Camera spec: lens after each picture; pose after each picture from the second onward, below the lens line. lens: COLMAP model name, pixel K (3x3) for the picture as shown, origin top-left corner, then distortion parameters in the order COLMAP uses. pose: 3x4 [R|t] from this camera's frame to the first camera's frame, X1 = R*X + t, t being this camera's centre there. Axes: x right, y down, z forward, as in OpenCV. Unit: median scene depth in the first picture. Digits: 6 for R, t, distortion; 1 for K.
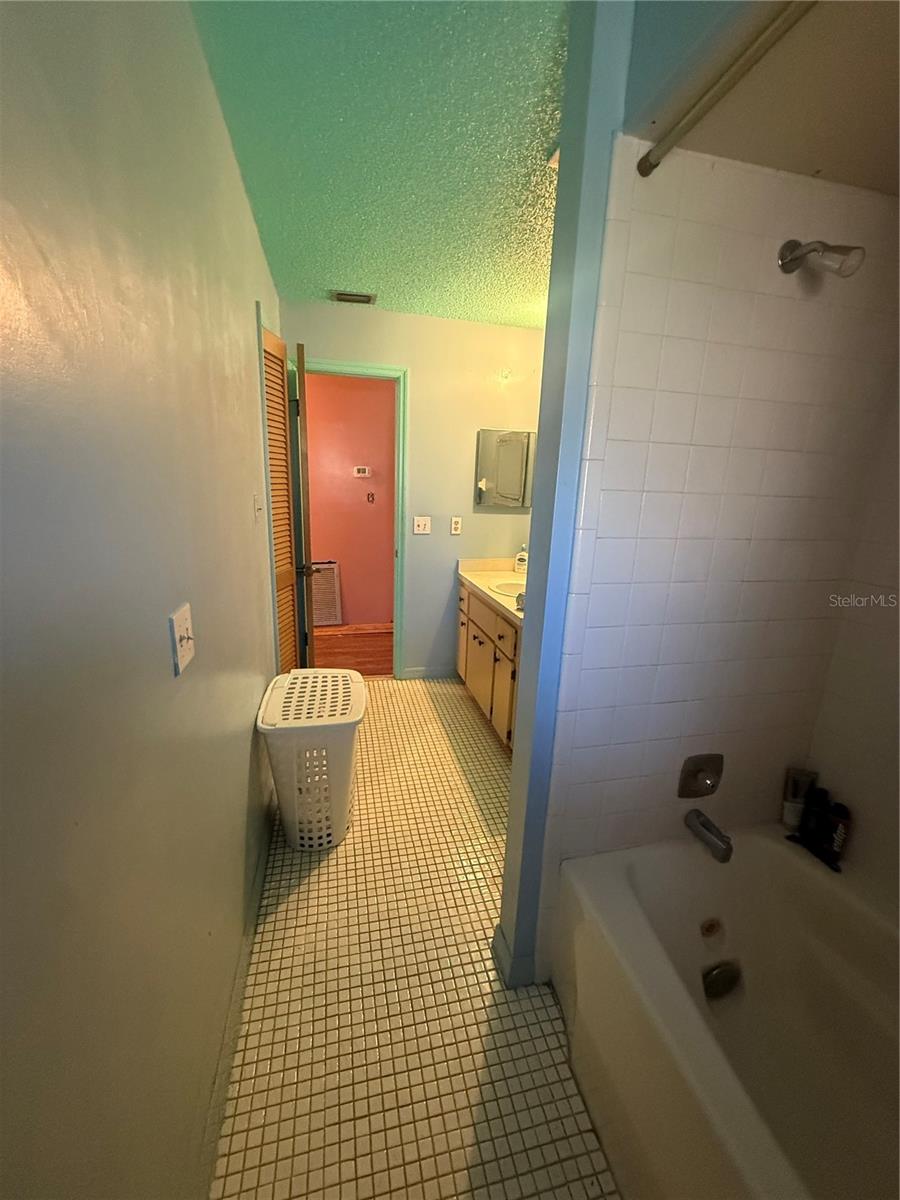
lens RADIAL K [[479.8, 0, 450.0], [0, 479.8, 600.0], [0, 0, 1]] dist [0.000777, 0.000169]
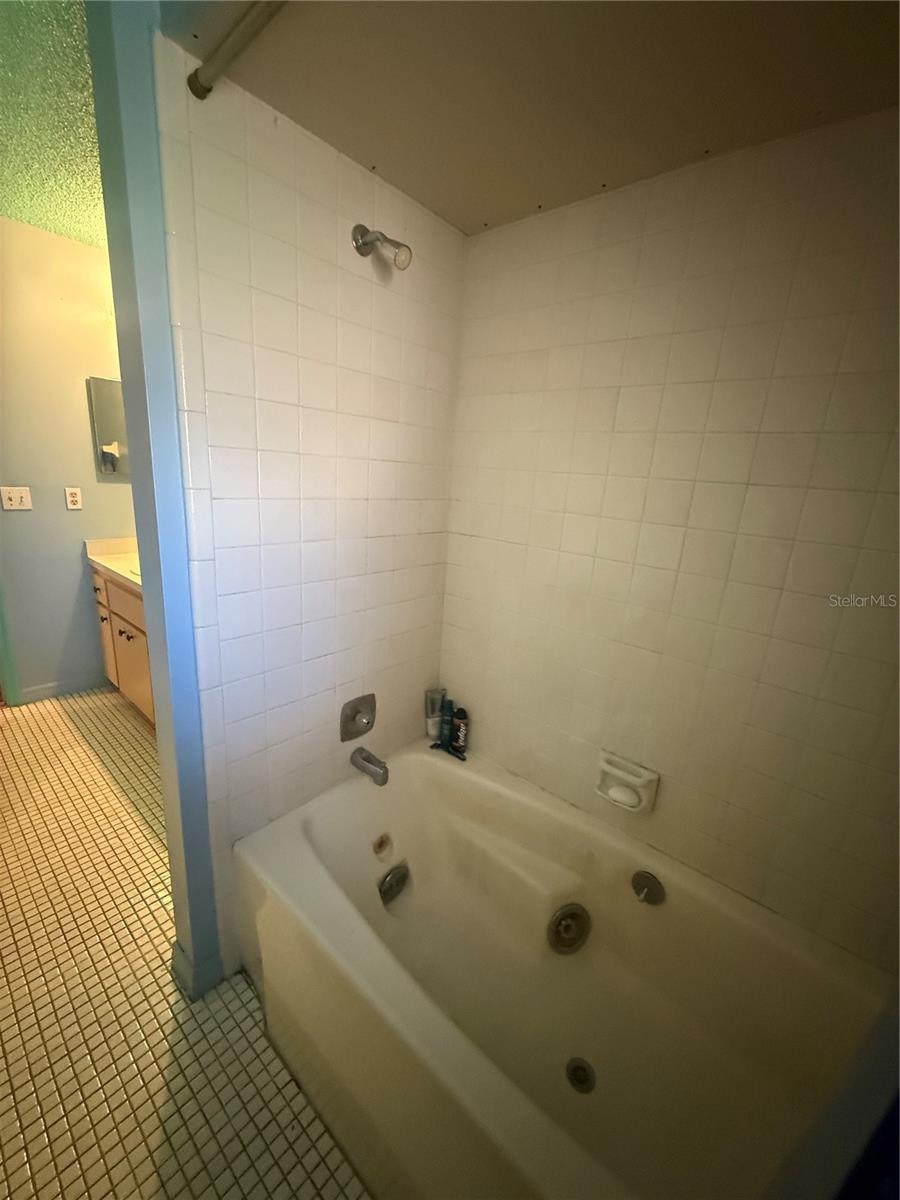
lens RADIAL K [[479.8, 0, 450.0], [0, 479.8, 600.0], [0, 0, 1]] dist [0.000777, 0.000169]
pose [[0.810067, -0.134606, 0.570678, 0.098639], [0.106838, 0.990884, 0.082065, 0.031016], [-0.576522, -0.005508, 0.817063, -0.022739]]
